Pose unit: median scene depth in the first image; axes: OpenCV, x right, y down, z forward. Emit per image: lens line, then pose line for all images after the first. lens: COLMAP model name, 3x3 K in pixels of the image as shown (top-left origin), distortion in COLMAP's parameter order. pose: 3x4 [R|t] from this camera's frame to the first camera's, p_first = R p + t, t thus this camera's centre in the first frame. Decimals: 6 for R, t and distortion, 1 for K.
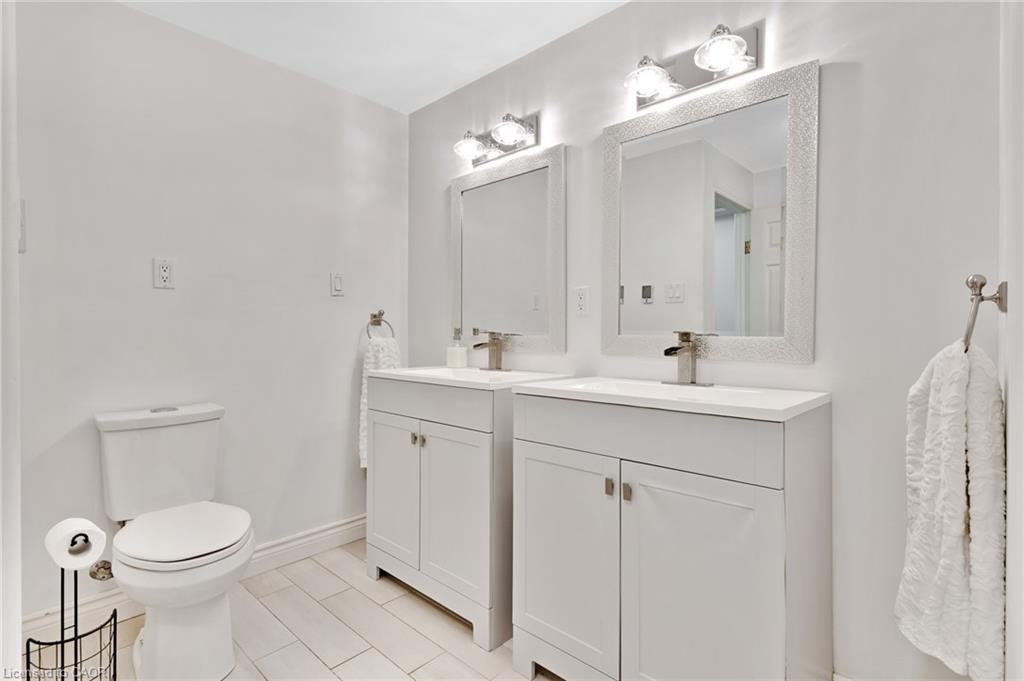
lens RADIAL K [[489.1, 0, 508.8], [0, 489.1, 345.1], [0, 0, 1]] dist [0.002767, -0.000284]
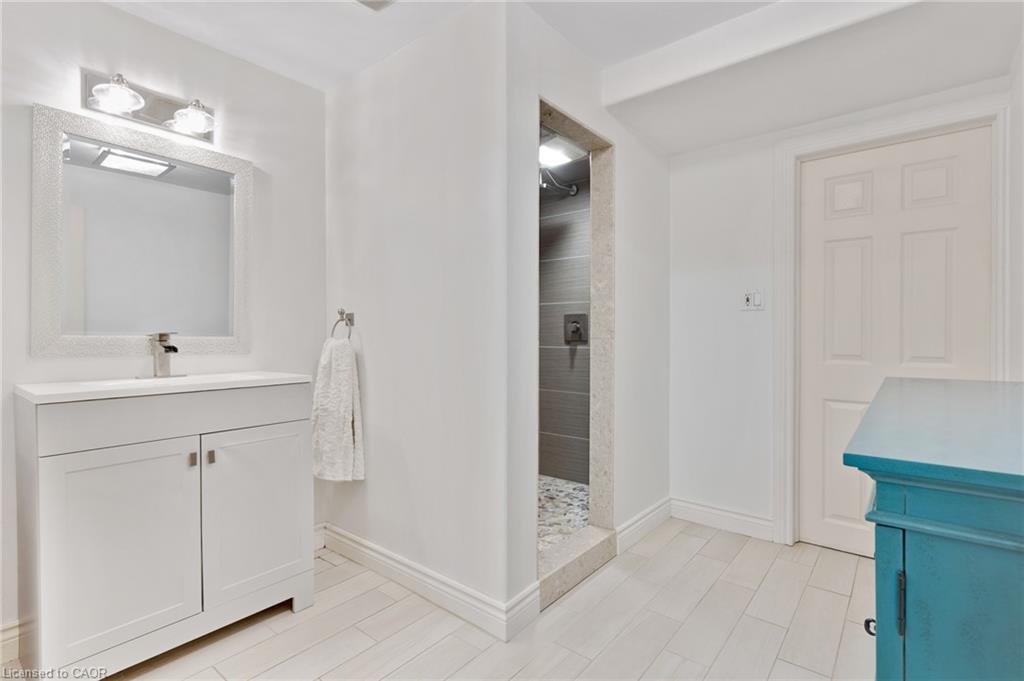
lens RADIAL K [[489.1, 0, 513.2], [0, 489.1, 337.3], [0, 0, 1]] dist [0.002767, -0.000284]
pose [[-0.058642, -0.007598, 0.998250, -1.101218], [0.022342, 0.999711, 0.008921, -0.010458], [-0.998029, 0.022826, -0.058456, 0.271444]]
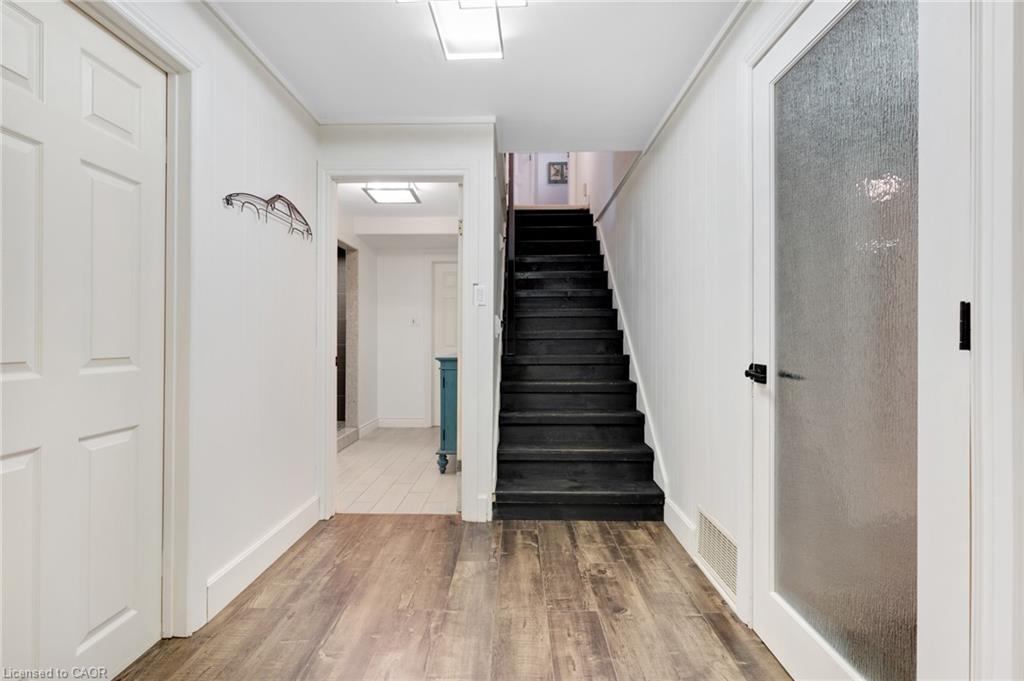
lens RADIAL K [[489.1, 0, 512.4], [0, 489.1, 340.7], [0, 0, 1]] dist [0.002767, -0.000284]
pose [[-0.665807, 0.000260, 0.746124, -5.044236], [0.014366, 0.999819, 0.012472, 0.016094], [-0.745985, 0.019022, -0.665690, 2.689114]]
